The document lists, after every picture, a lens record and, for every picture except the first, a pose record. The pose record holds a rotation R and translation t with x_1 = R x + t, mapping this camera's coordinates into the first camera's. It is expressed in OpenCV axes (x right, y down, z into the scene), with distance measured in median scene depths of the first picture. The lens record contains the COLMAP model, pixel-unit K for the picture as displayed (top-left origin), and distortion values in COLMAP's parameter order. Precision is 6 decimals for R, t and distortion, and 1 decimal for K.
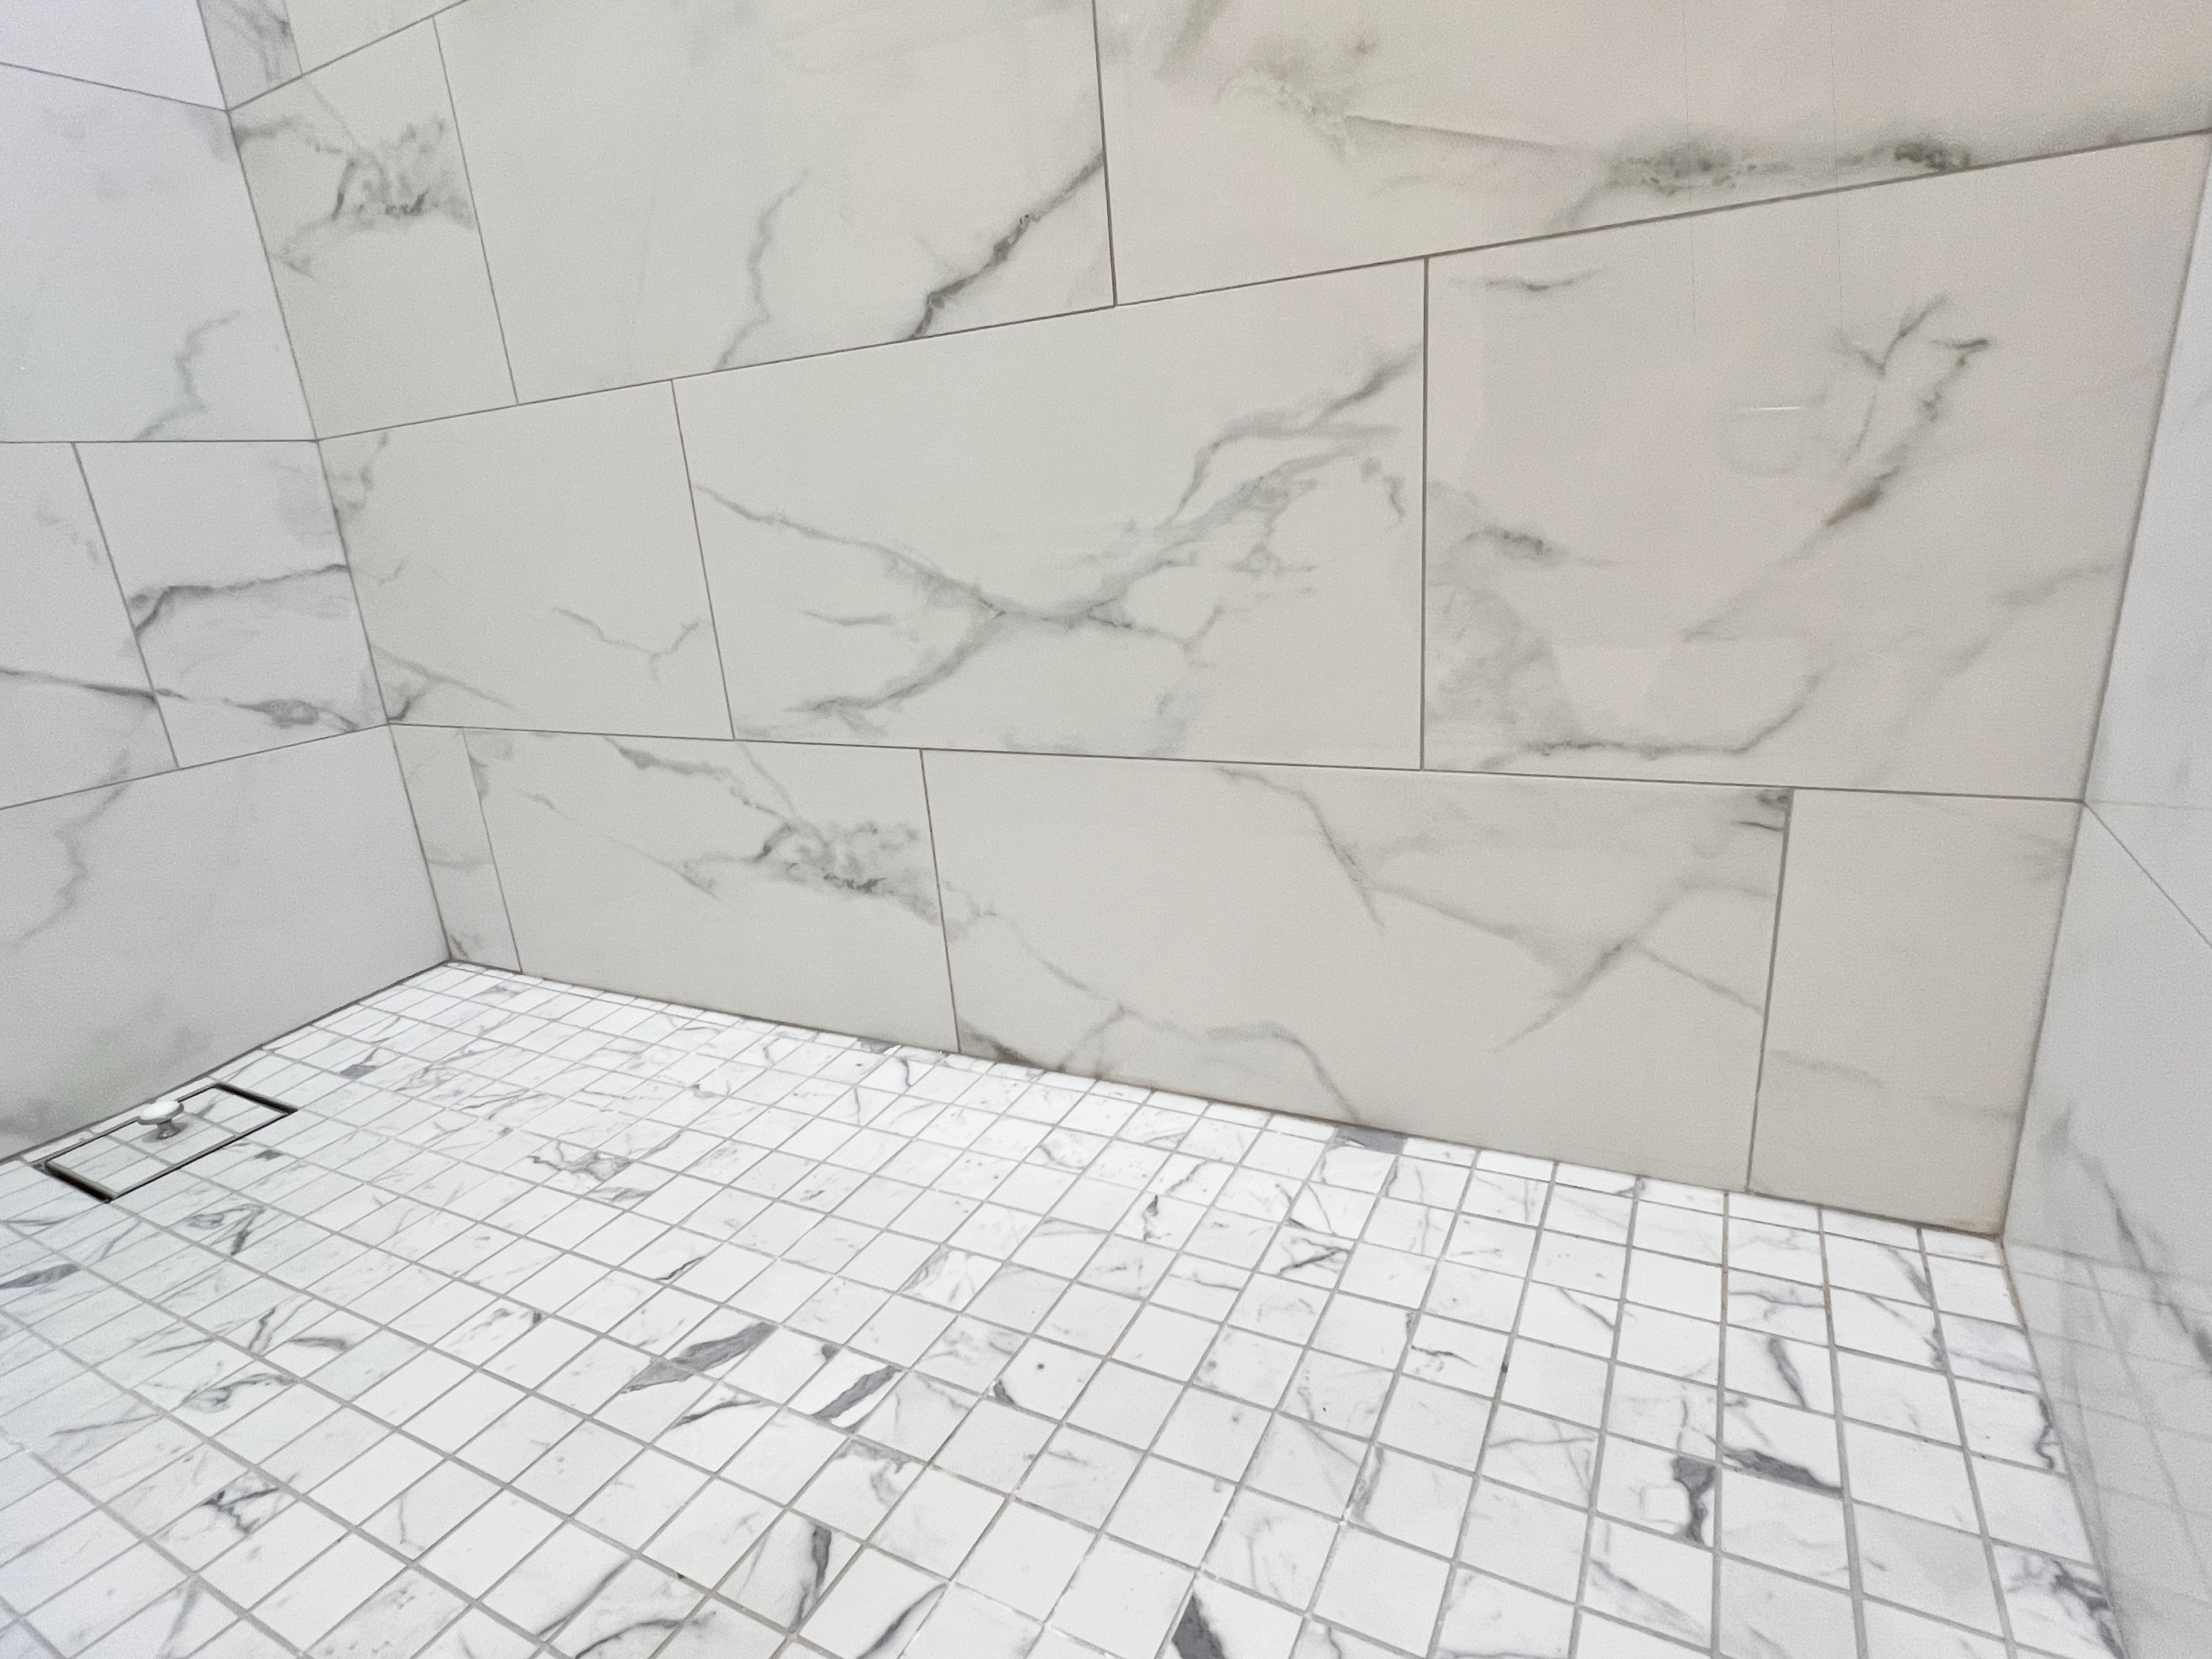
lens RADIAL K [[1125.8, 0, 1105.3], [0, 1125.8, 823.1], [0, 0, 1]] dist [-0.004383, 0.000633]
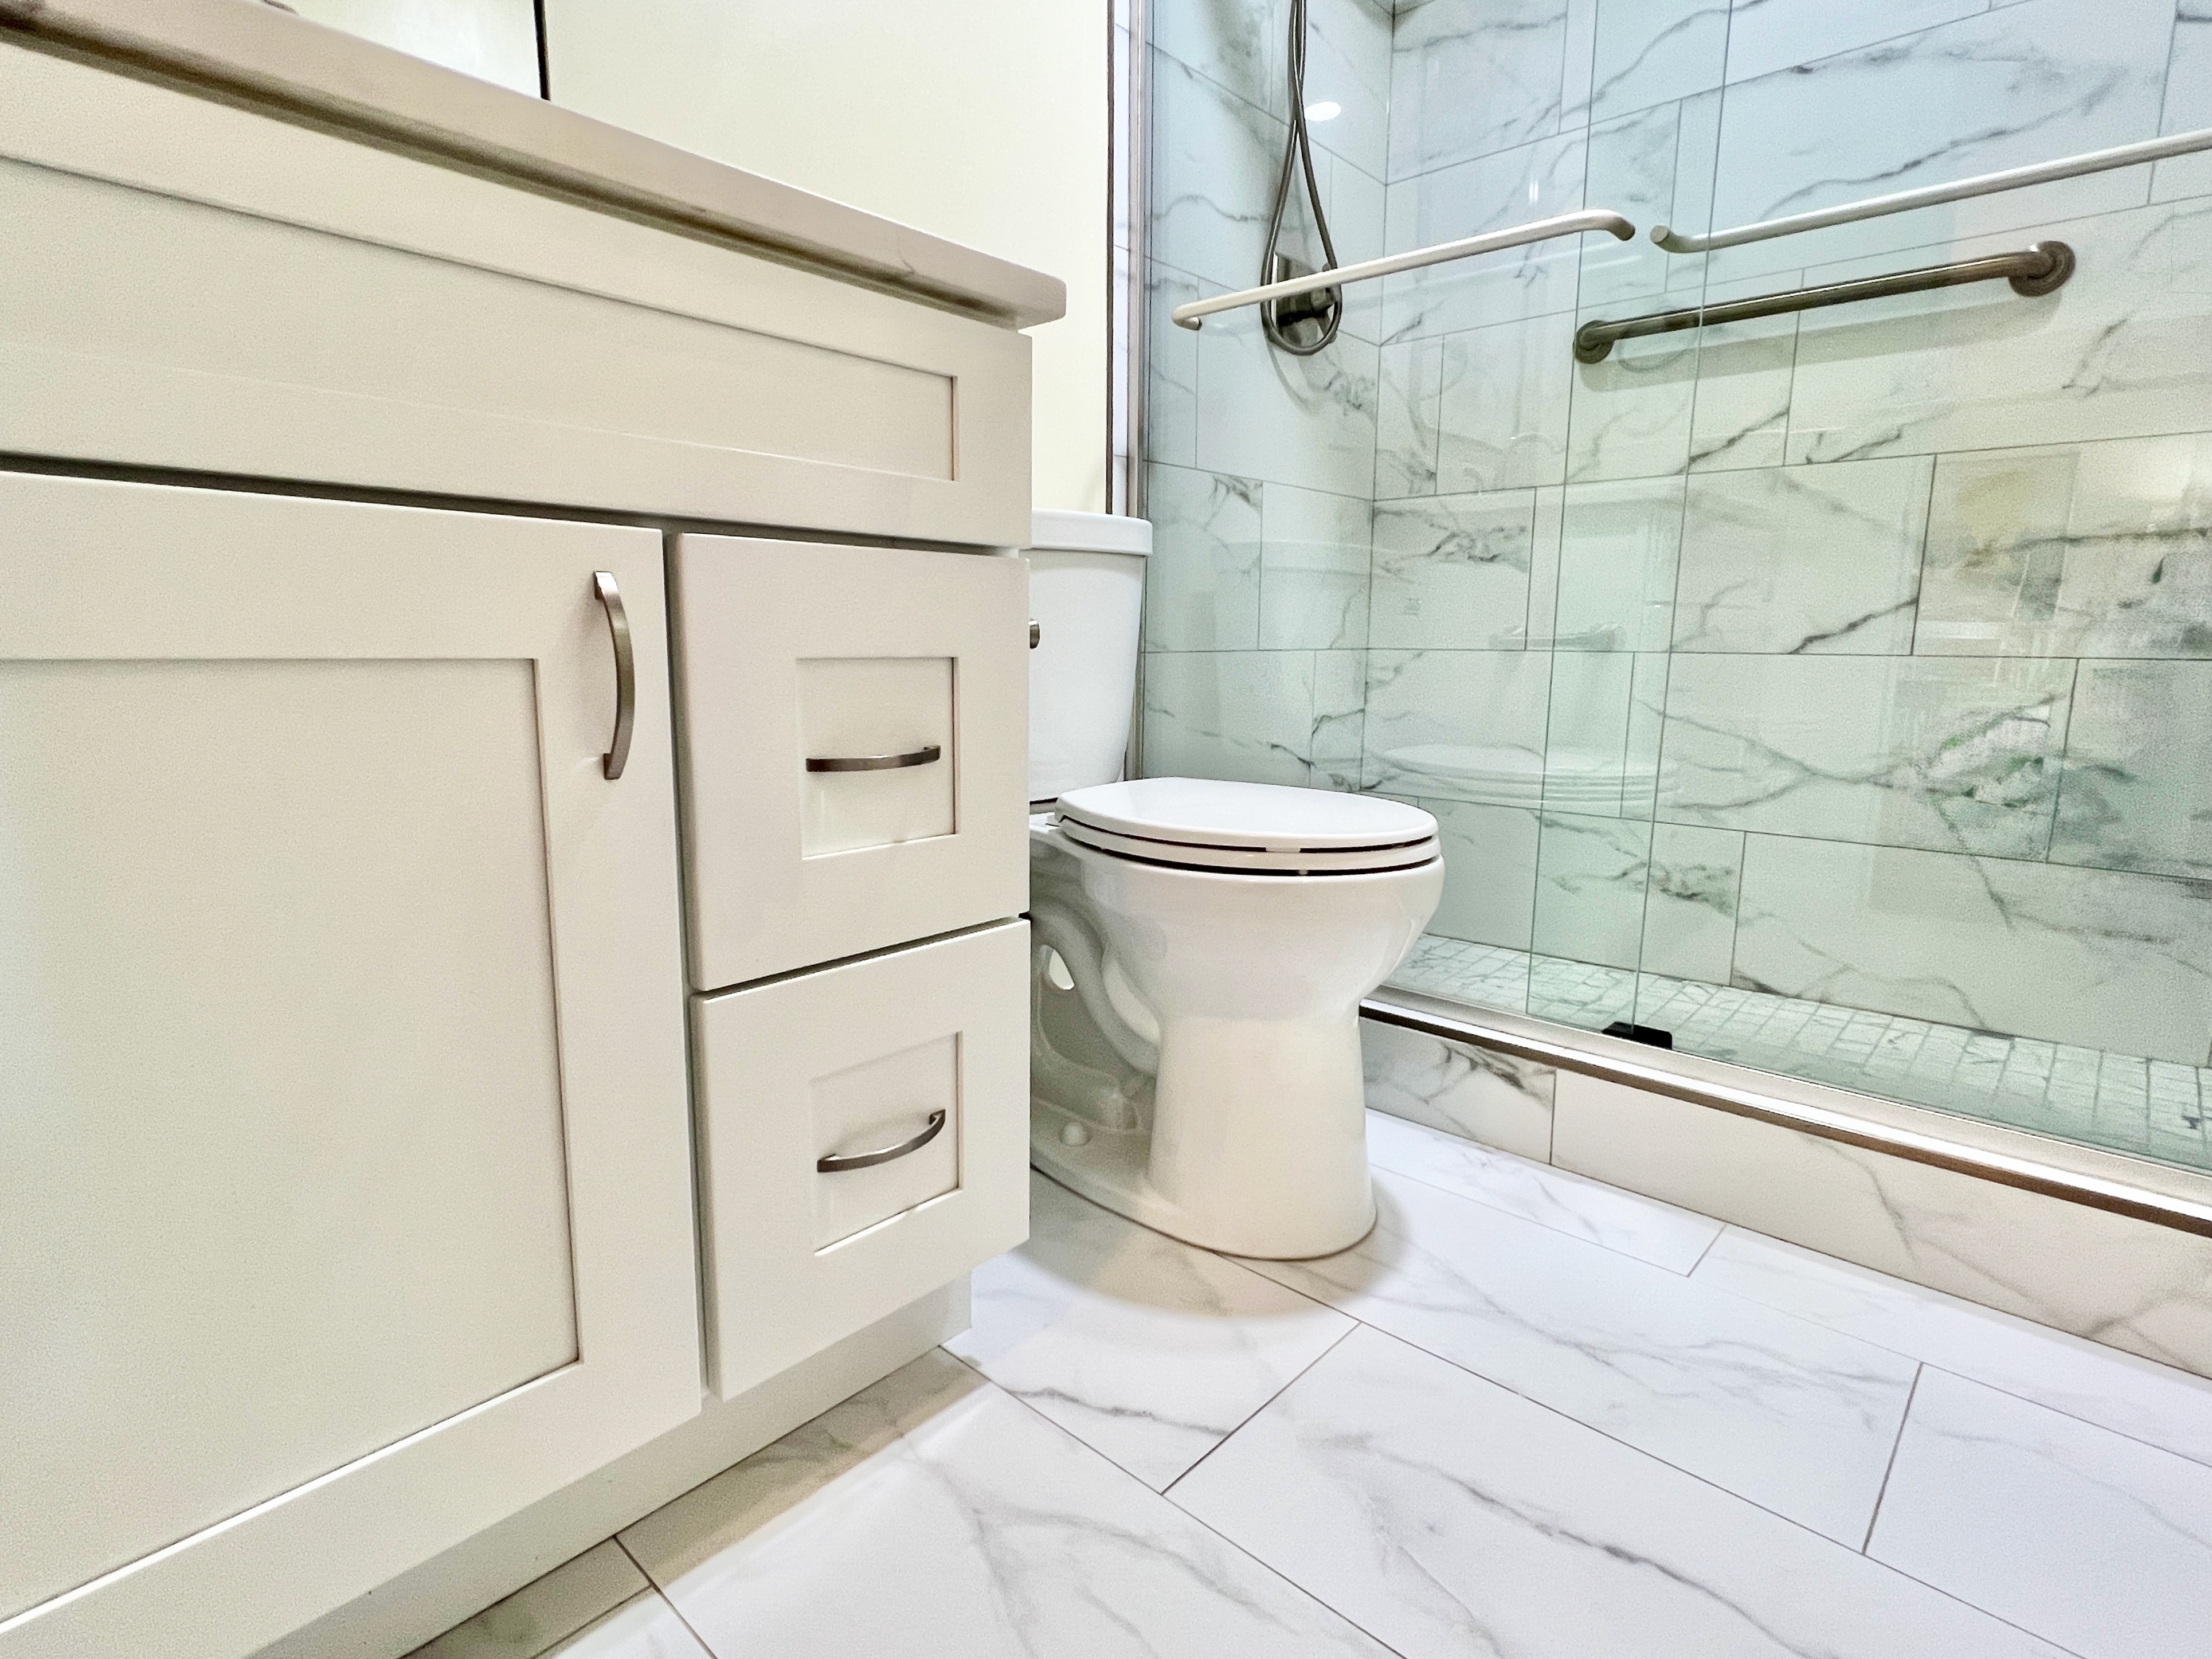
lens RADIAL K [[1125.8, 0, 1098.3], [0, 1125.8, 818.7], [0, 0, 1]] dist [-0.004383, 0.000633]
pose [[0.965353, 0.121441, -0.230967, -0.884204], [-0.148549, 0.983443, -0.103791, 0.321194], [0.214538, 0.134505, 0.967410, -1.357688]]
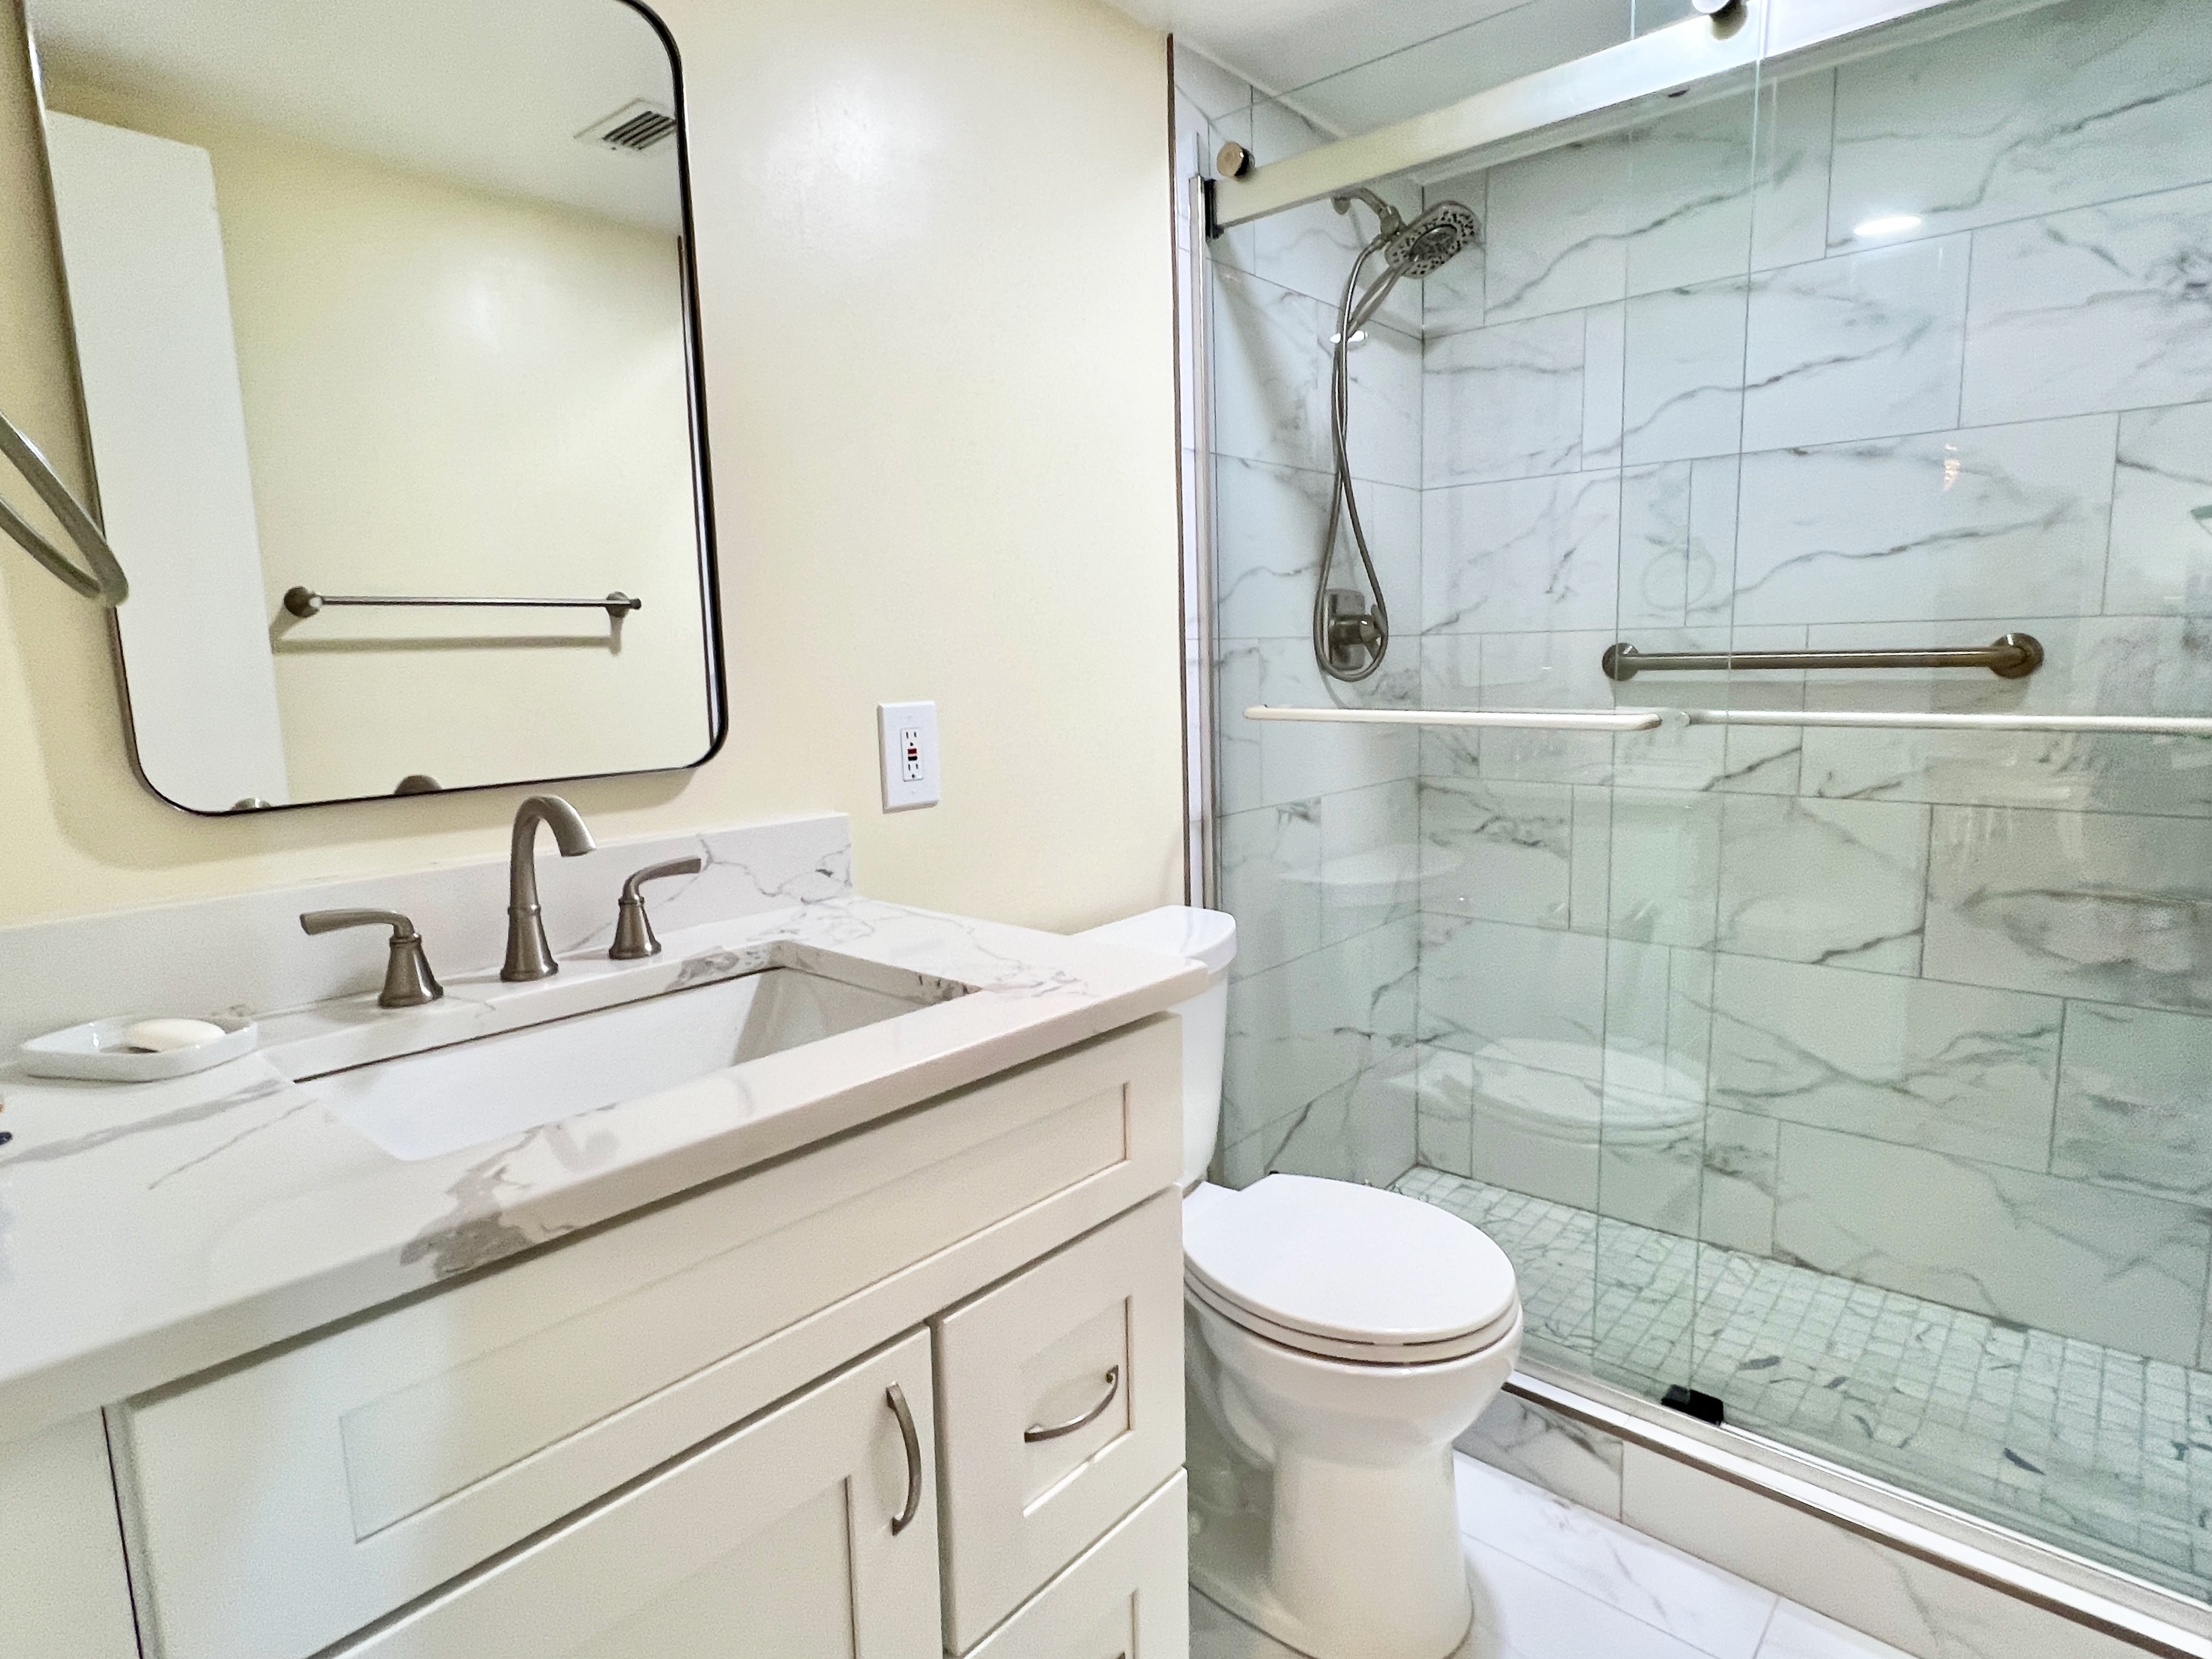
lens RADIAL K [[1190.4, 0, 1152.2], [0, 1190.4, 812.5], [0, 0, 1]] dist [-0.004666, 0.001436]
pose [[0.976786, 0.083235, -0.197384, -1.018593], [-0.110974, 0.984761, -0.133907, -0.222846], [0.183230, 0.152703, 0.971138, -1.731506]]
